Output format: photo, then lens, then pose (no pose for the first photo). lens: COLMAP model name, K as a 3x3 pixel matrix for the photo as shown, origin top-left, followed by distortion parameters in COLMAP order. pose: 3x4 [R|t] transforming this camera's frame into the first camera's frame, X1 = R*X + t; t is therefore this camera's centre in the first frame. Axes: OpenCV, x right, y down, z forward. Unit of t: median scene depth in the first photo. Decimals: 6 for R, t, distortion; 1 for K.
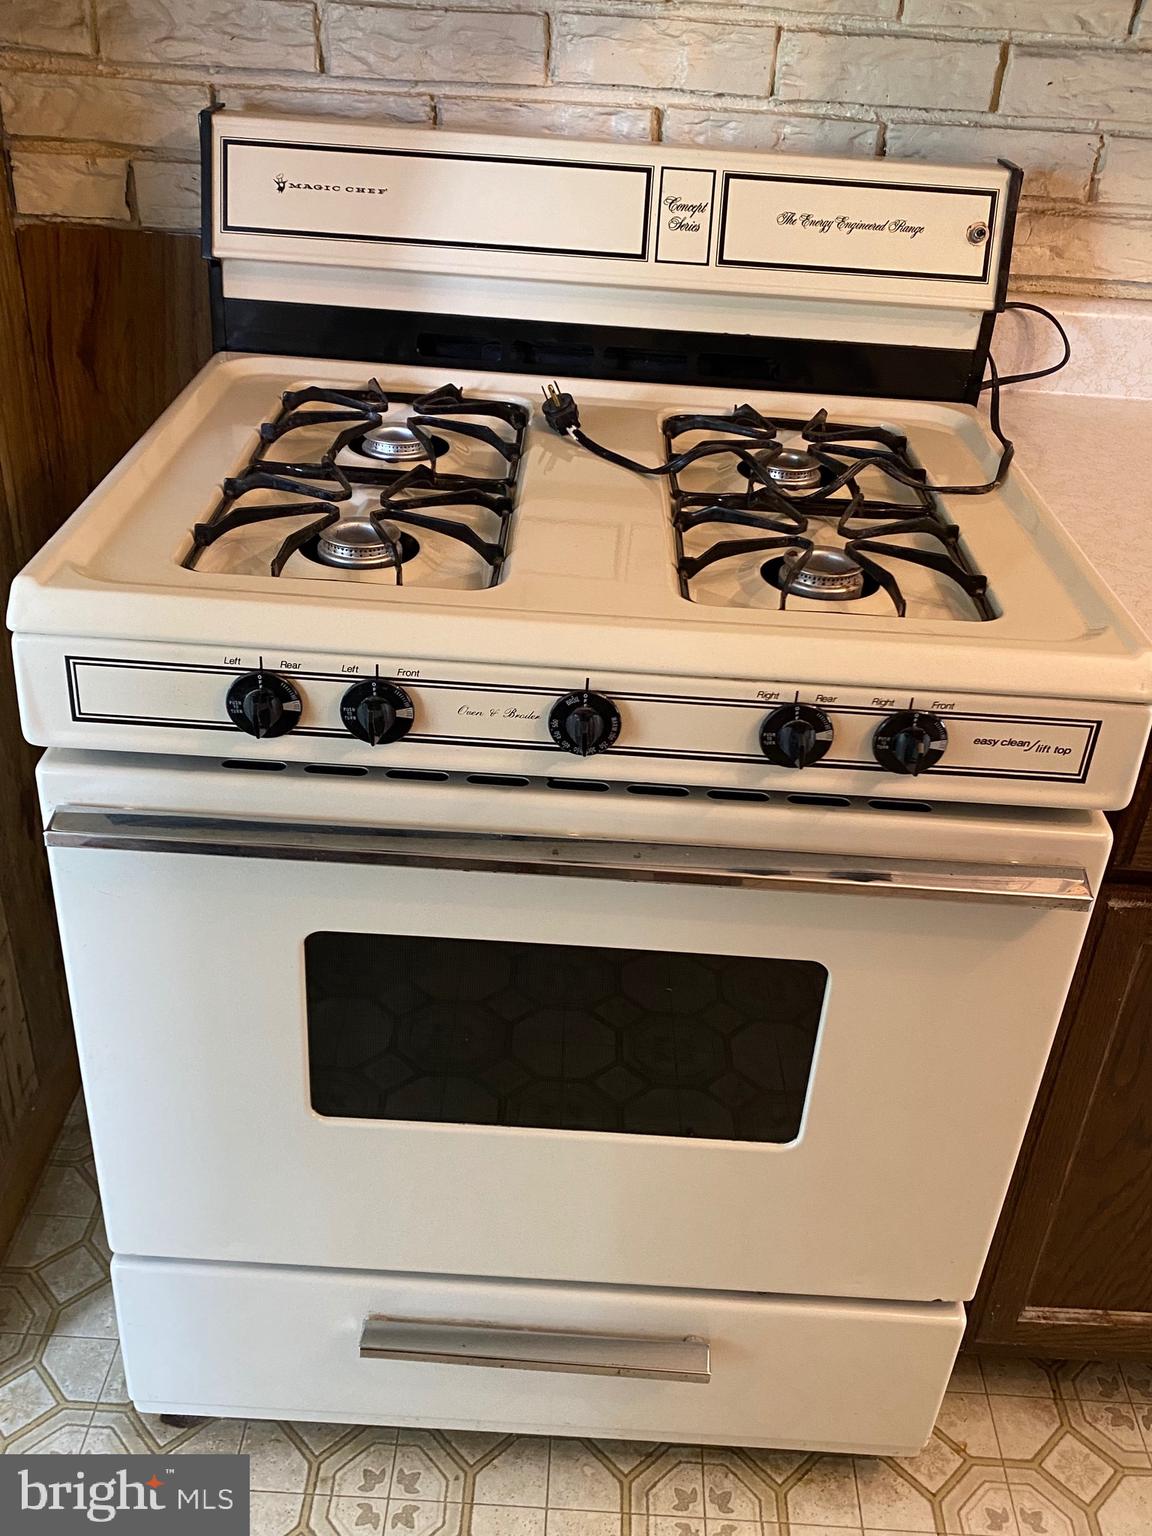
lens RADIAL K [[1412.2, 0, 595.9], [0, 1412.2, 748.6], [0, 0, 1]] dist [0.018482, 0.000000]
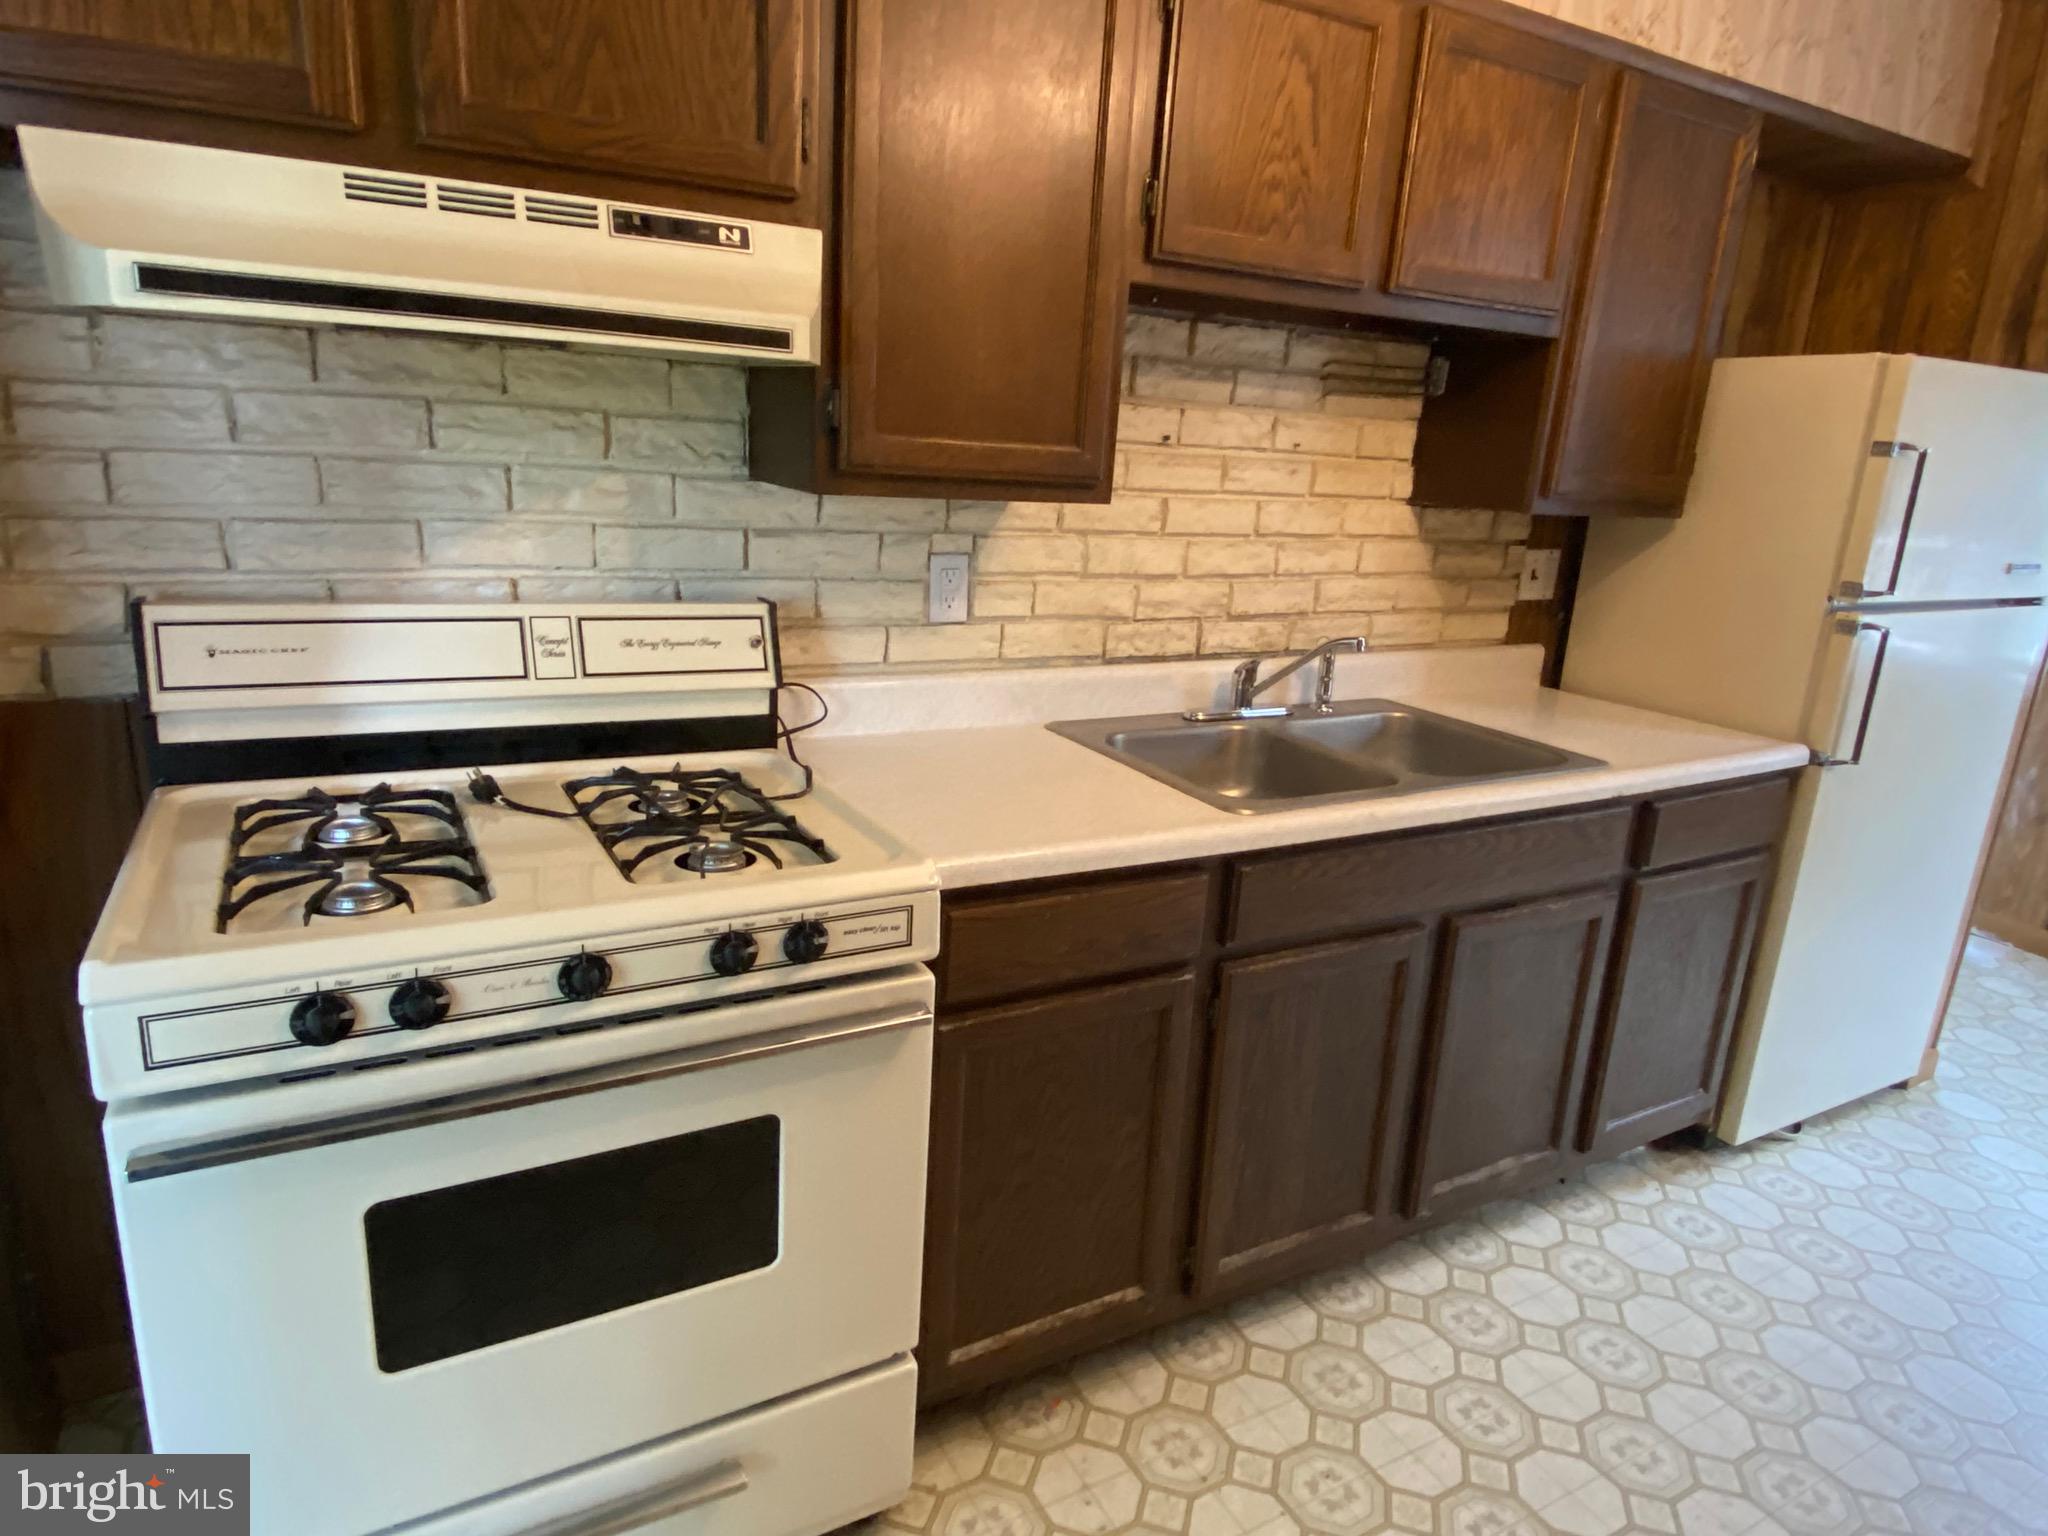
lens RADIAL K [[1201.4, 0, 1042.4], [0, 1201.4, 786.1], [0, 0, 1]] dist [0.016315, -0.019101]
pose [[0.857527, -0.143439, 0.494037, -0.140562], [0.256594, 0.951613, -0.169093, 0.093401], [-0.445878, 0.271769, 0.852839, -0.227761]]
